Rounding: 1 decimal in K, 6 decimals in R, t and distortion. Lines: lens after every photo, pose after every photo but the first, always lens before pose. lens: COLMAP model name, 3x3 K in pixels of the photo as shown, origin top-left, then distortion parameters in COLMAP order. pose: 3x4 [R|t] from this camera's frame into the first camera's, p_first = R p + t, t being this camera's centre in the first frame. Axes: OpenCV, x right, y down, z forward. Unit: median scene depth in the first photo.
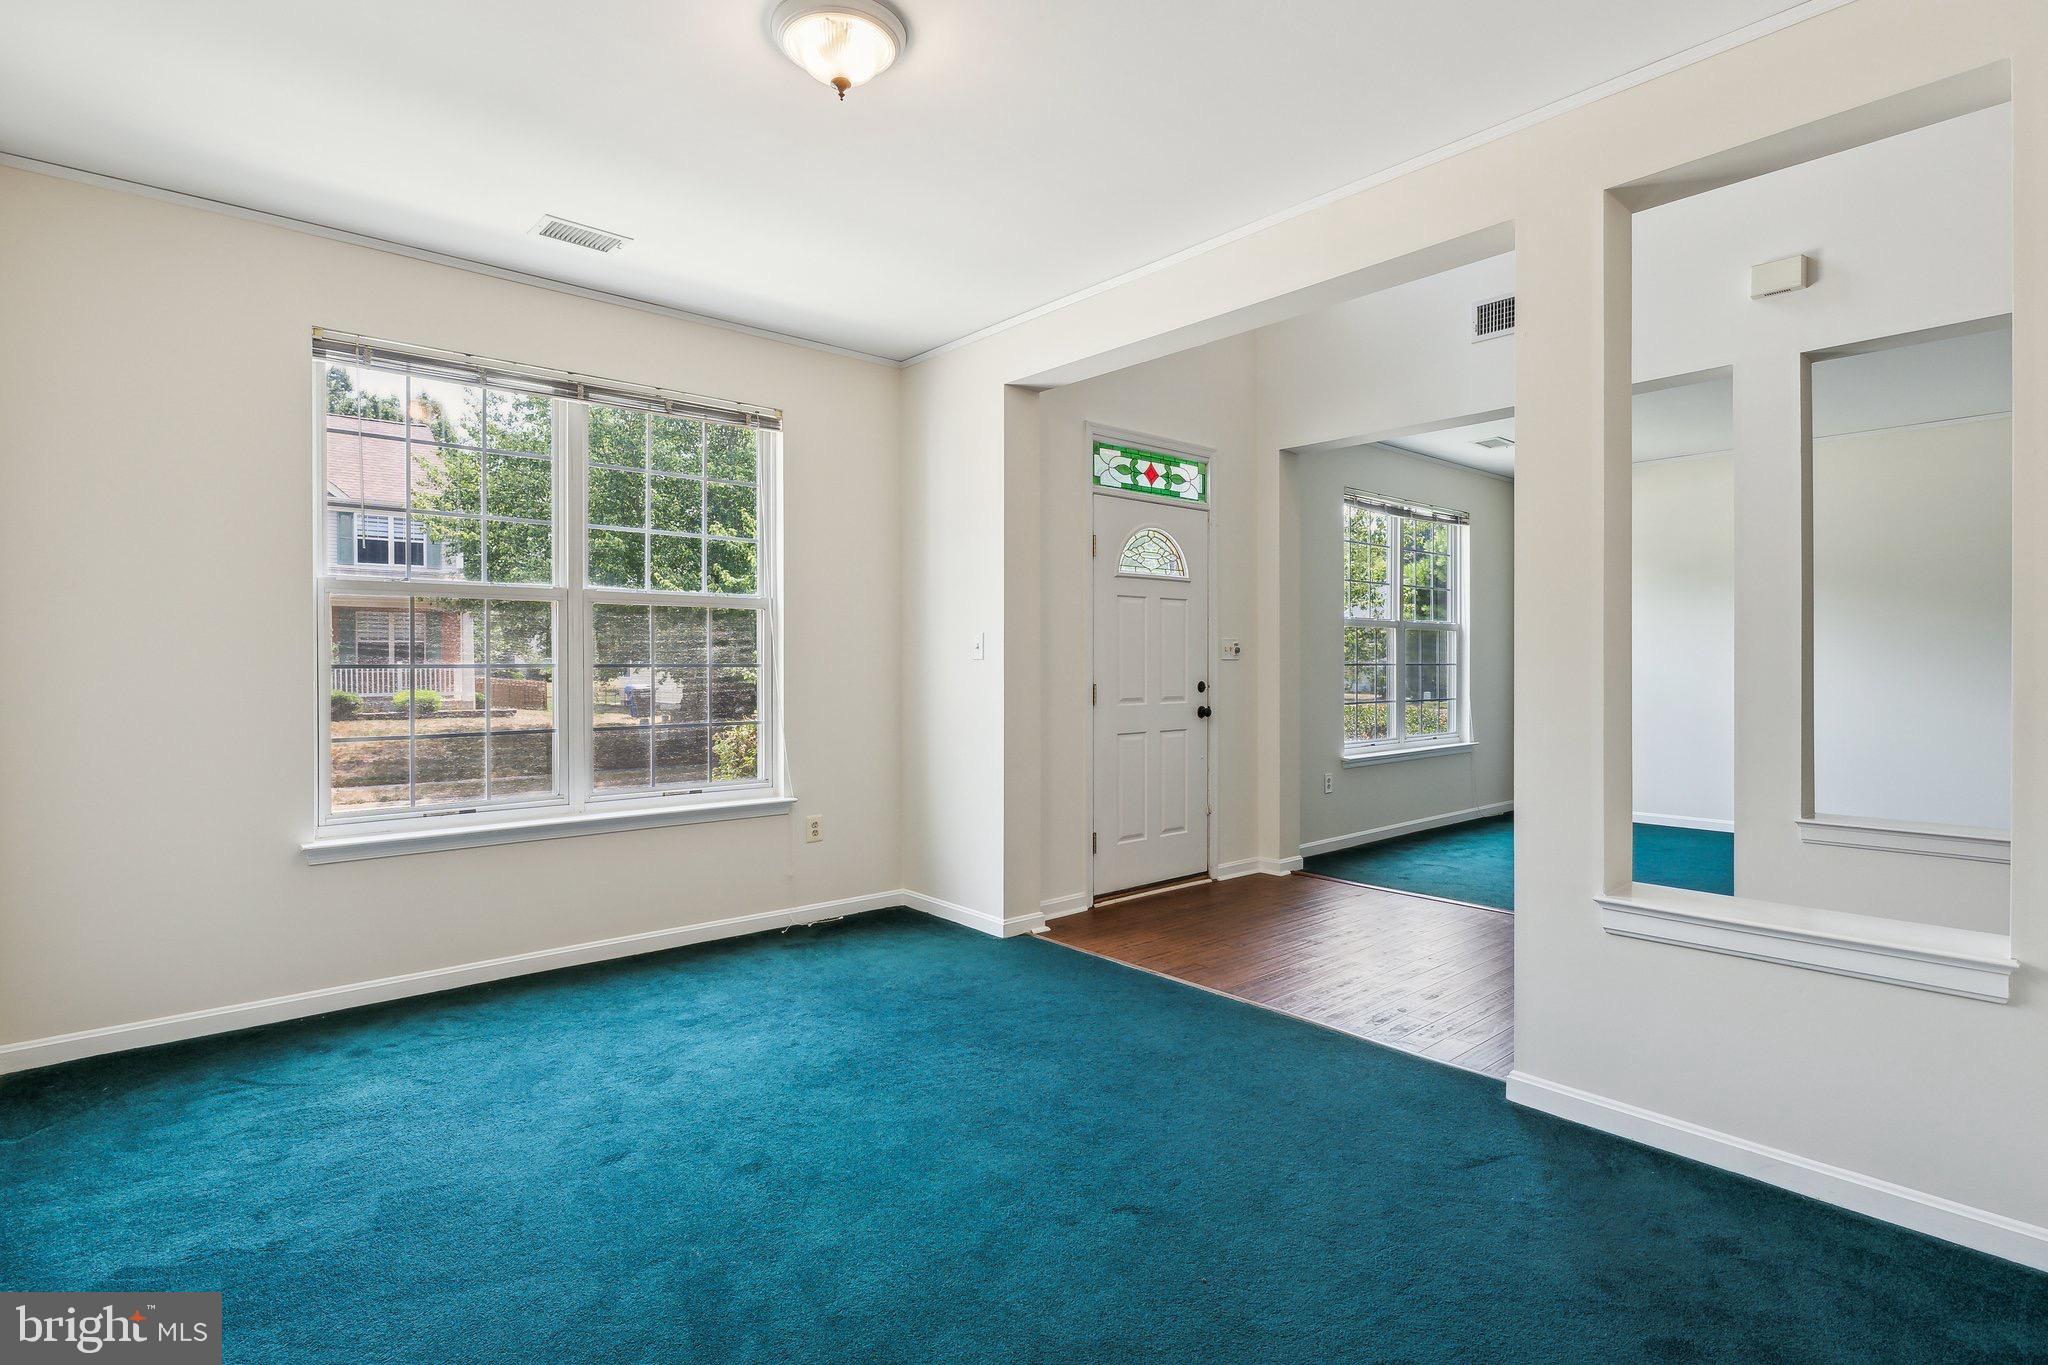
lens RADIAL K [[1001.1, 0, 1014.5], [0, 1001.1, 667.9], [0, 0, 1]] dist [0.000203, -0.000021]
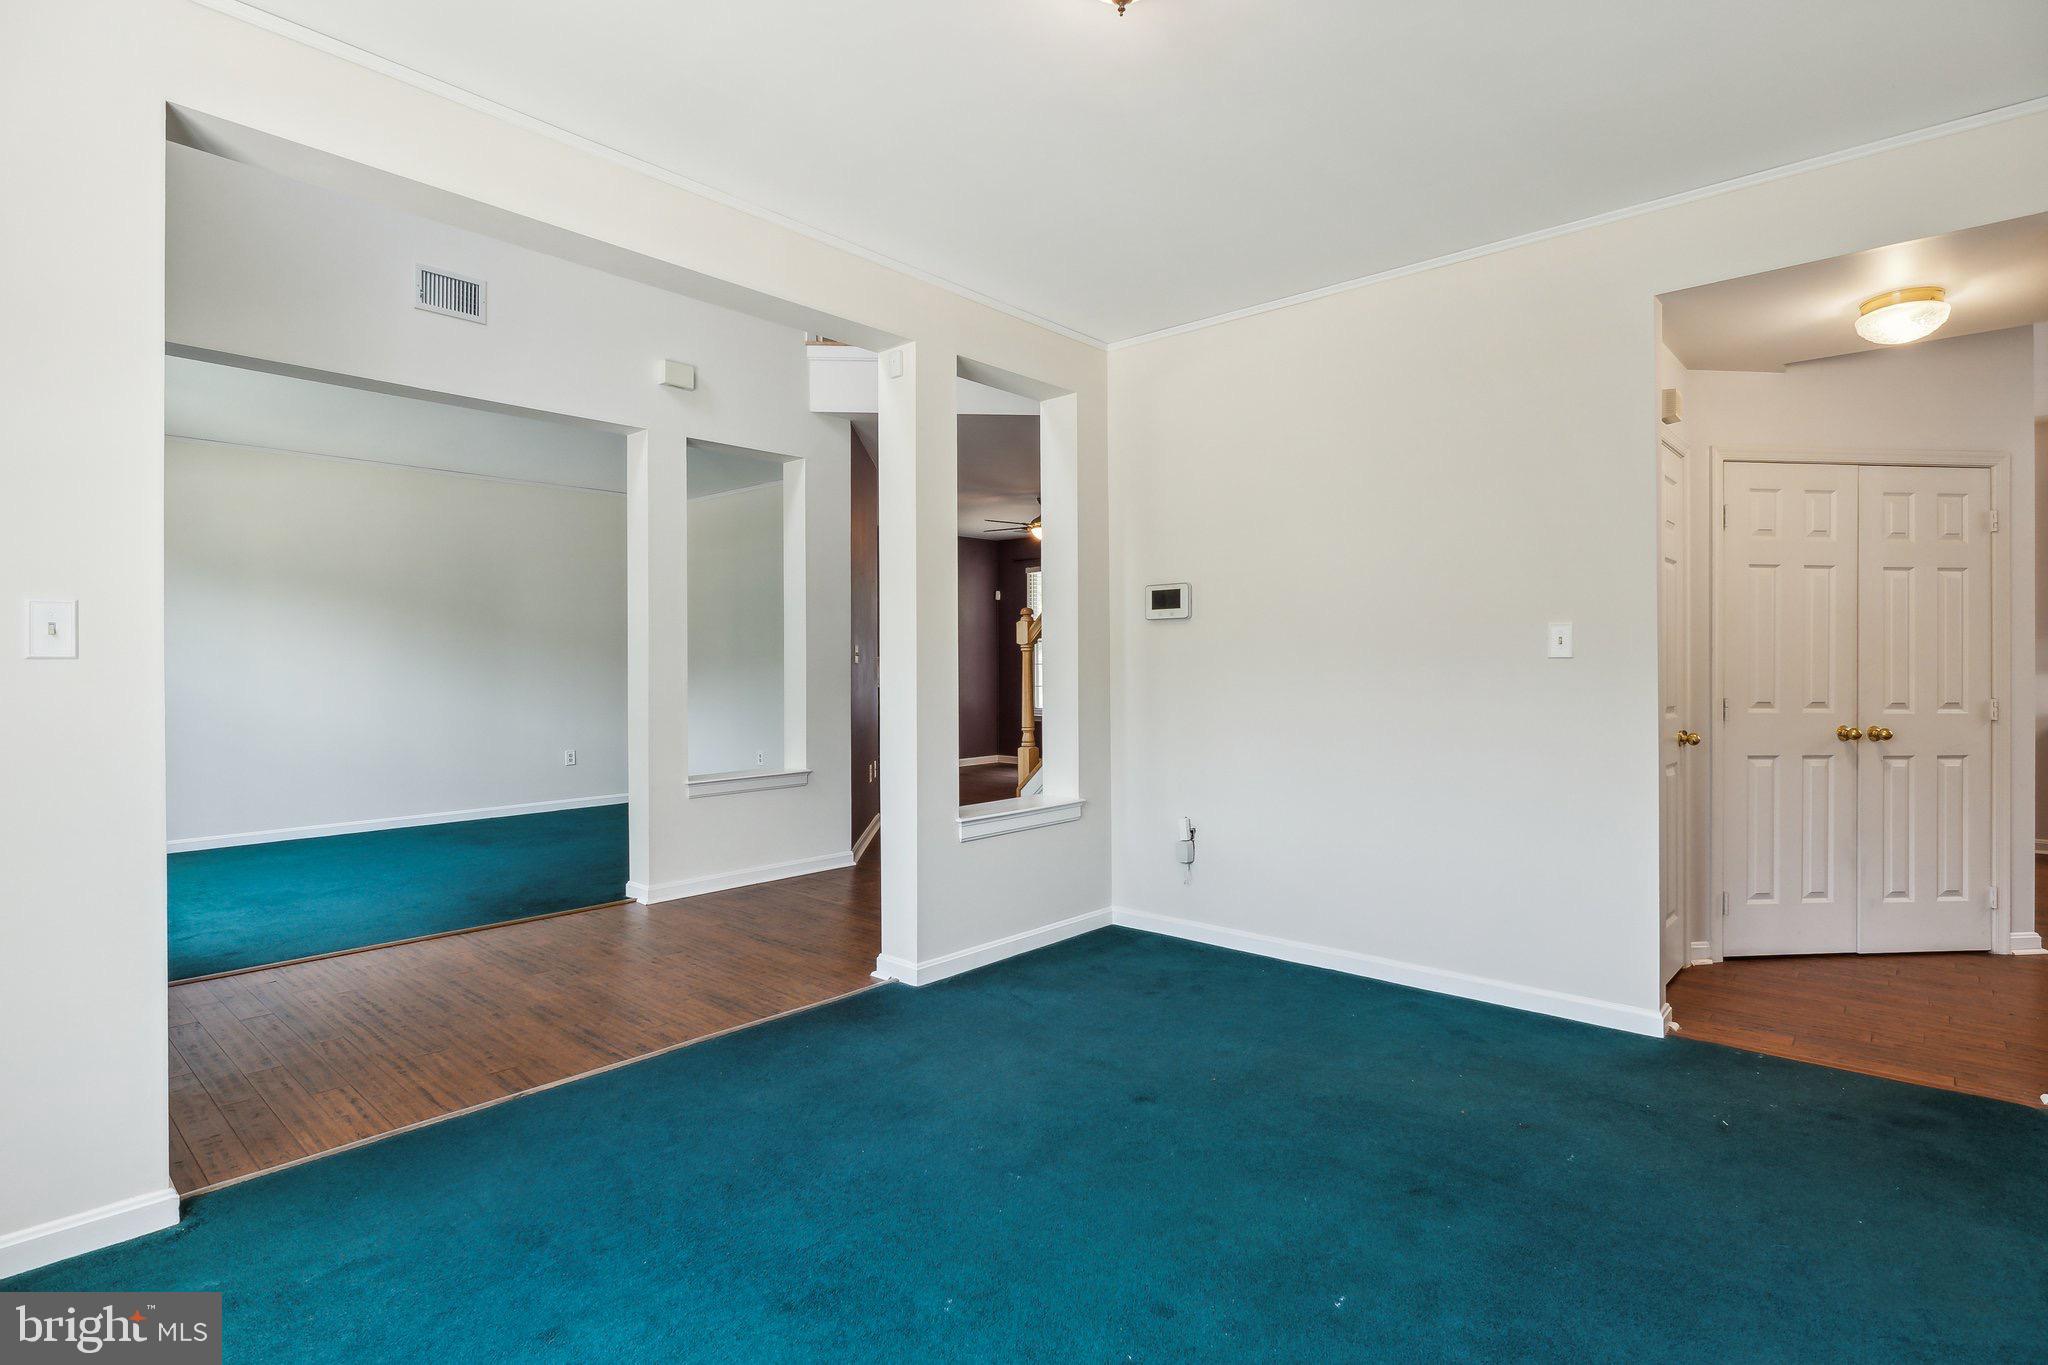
lens RADIAL K [[1001.1, 0, 1014.5], [0, 1001.1, 667.9], [0, 0, 1]] dist [0.000203, -0.000021]
pose [[-0.125185, 0.001410, 0.992132, -0.629447], [0.007526, 0.999972, -0.000472, 0.000284], [-0.992105, 0.007408, -0.125192, 0.746445]]
